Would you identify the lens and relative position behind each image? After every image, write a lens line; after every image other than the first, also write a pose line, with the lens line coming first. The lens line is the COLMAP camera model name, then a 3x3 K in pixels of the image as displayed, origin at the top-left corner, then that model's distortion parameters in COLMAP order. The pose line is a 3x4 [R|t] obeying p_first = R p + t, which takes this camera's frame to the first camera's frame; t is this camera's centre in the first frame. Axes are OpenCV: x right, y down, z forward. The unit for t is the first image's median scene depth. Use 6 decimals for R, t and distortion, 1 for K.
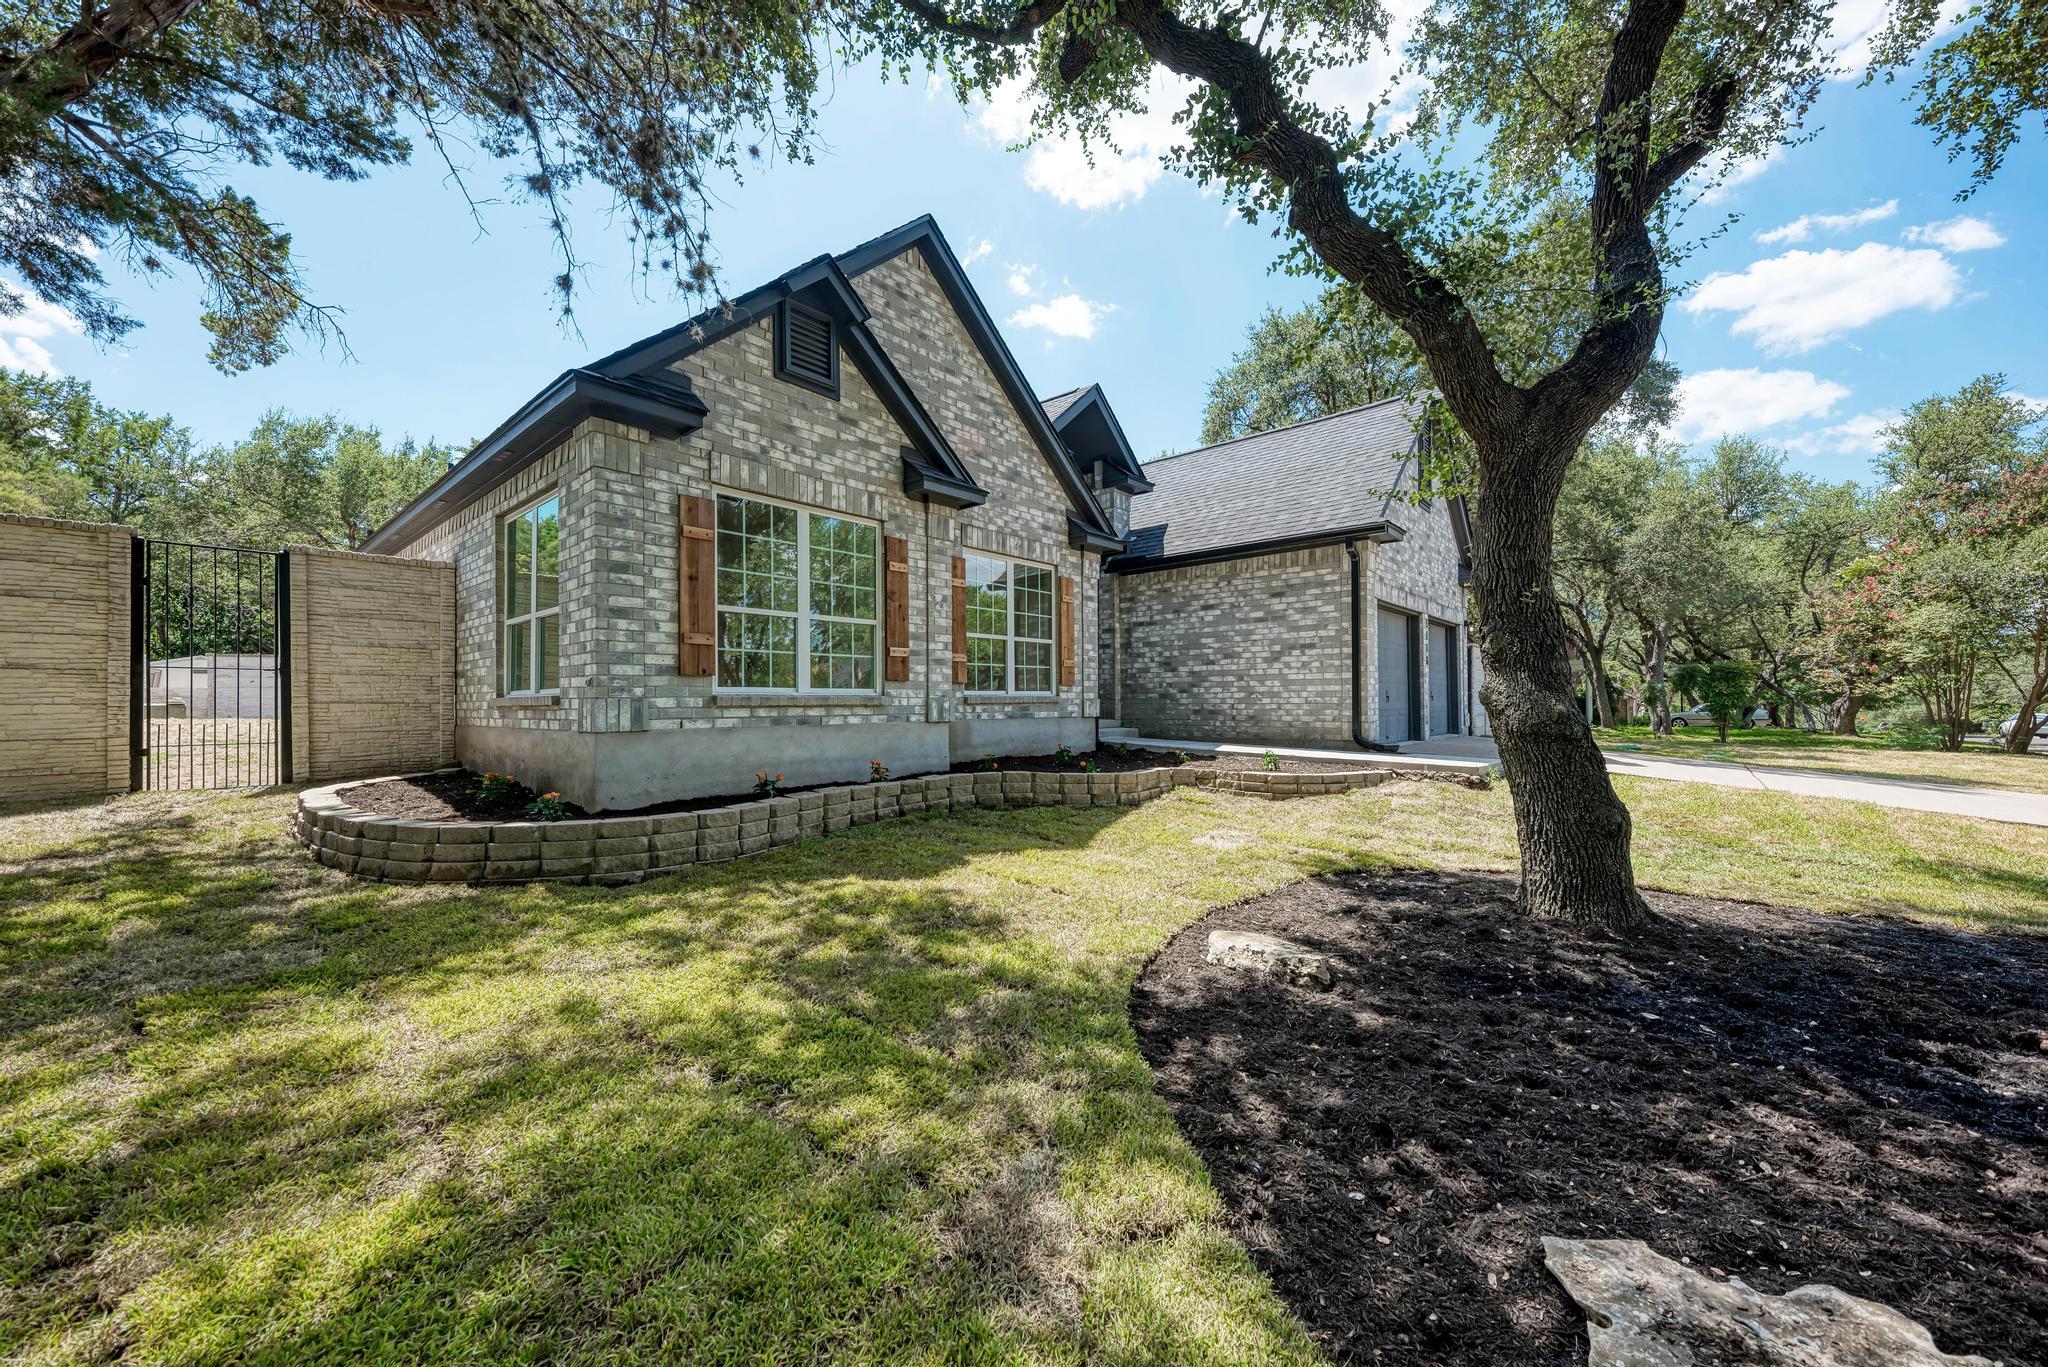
lens RADIAL K [[743.8, 0, 1024.1], [0, 743.8, 688.7], [0, 0, 1]] dist [-0.003767, -0.001000]
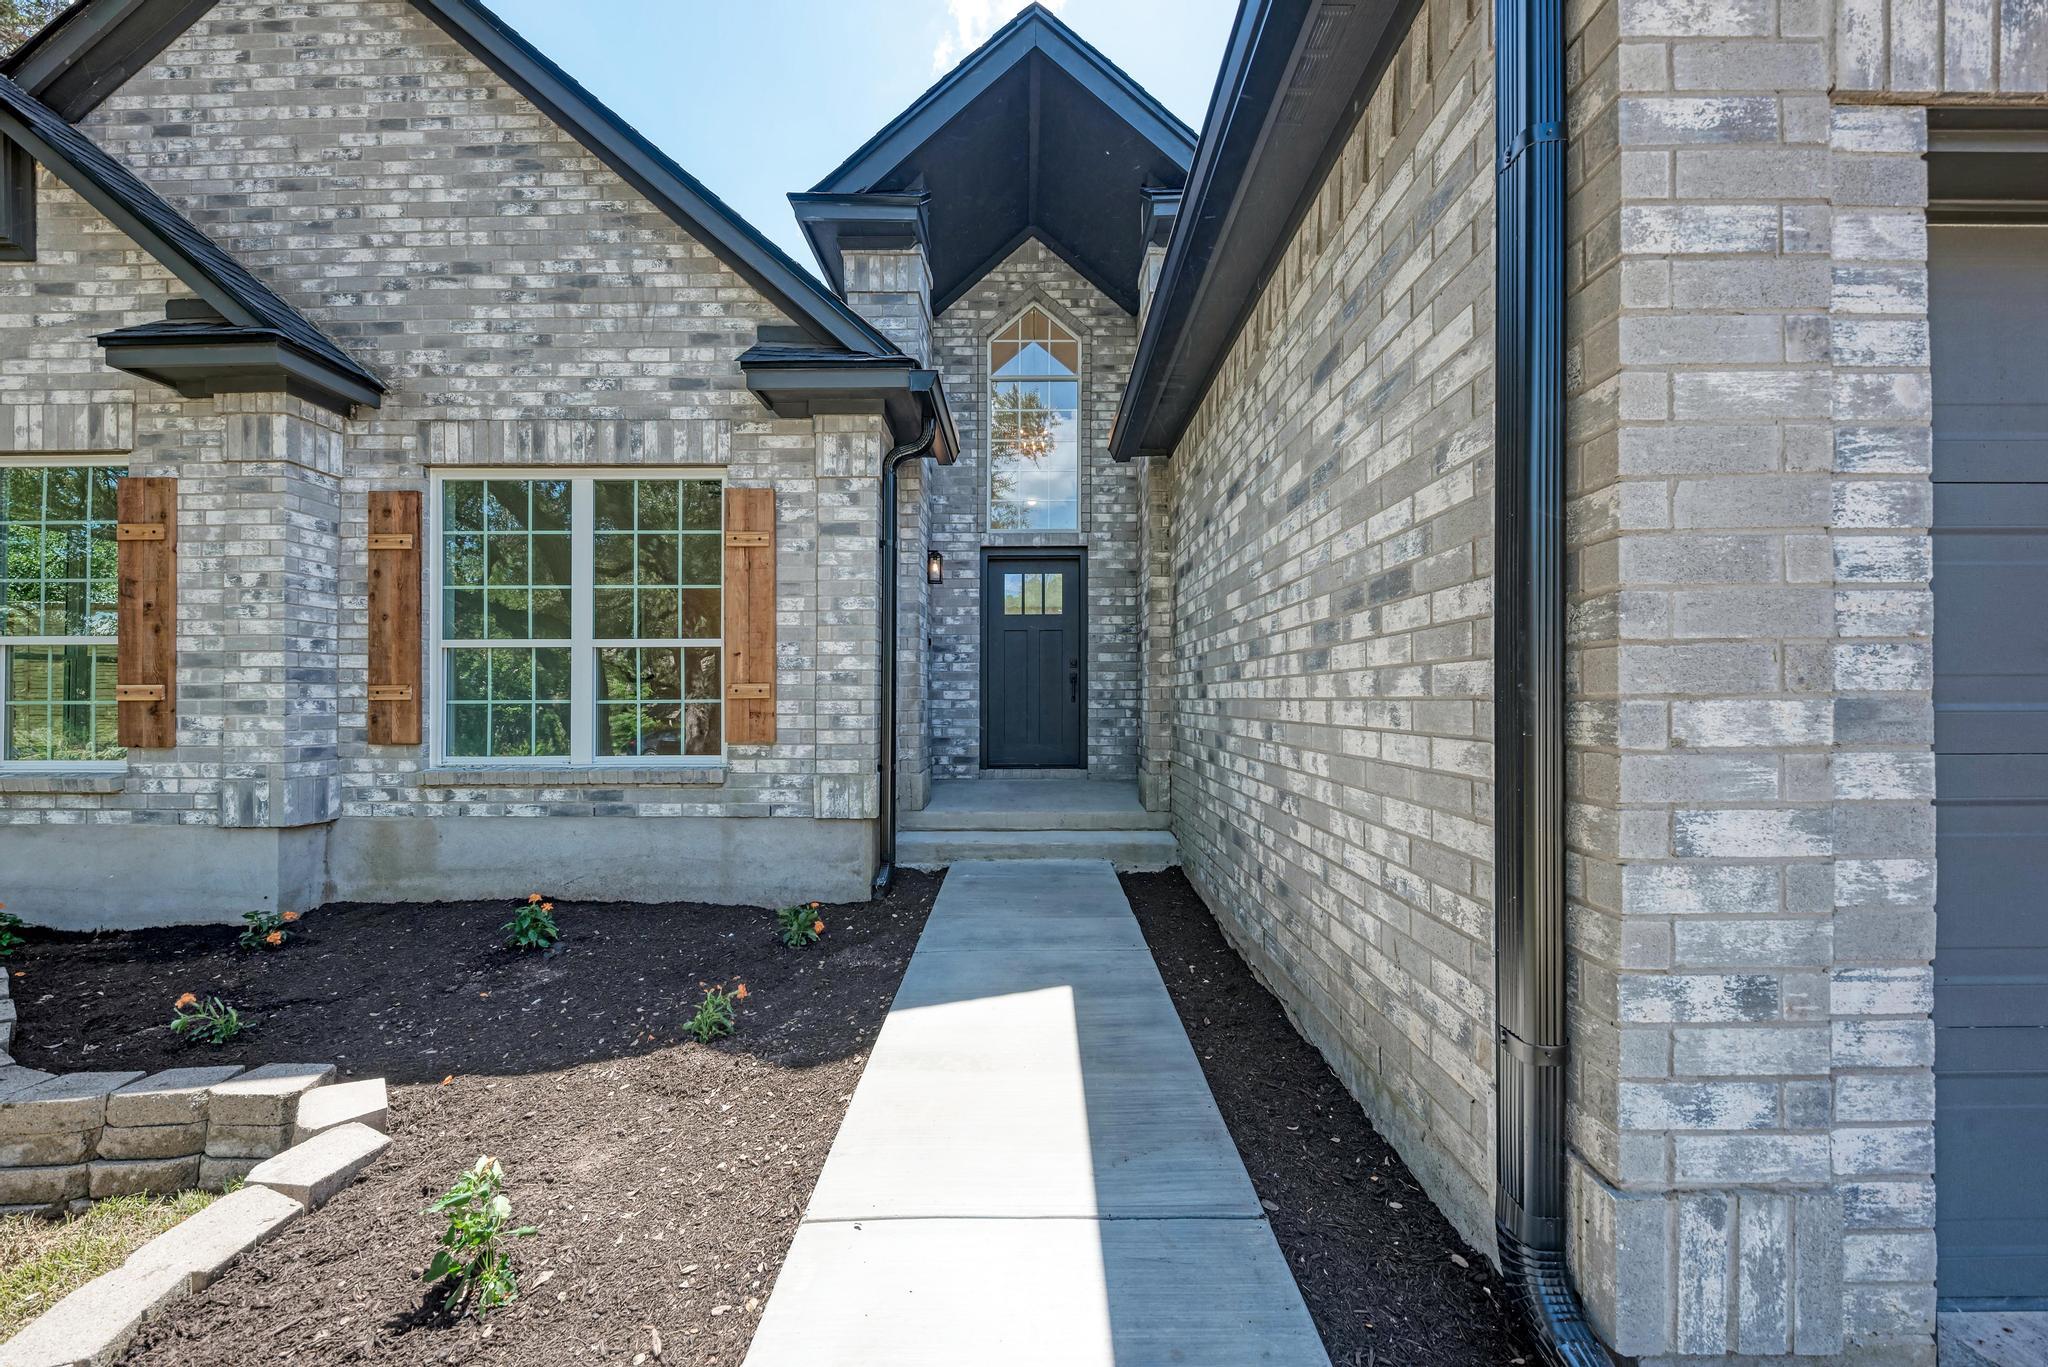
lens RADIAL K [[743.8, 0, 1032.1], [0, 743.8, 701.5], [0, 0, 1]] dist [-0.003767, -0.001000]
pose [[0.660887, 0.004269, -0.750473, 0.568507], [0.010935, 0.999823, 0.015318, -0.039116], [0.750405, -0.018330, 0.660724, 0.993890]]
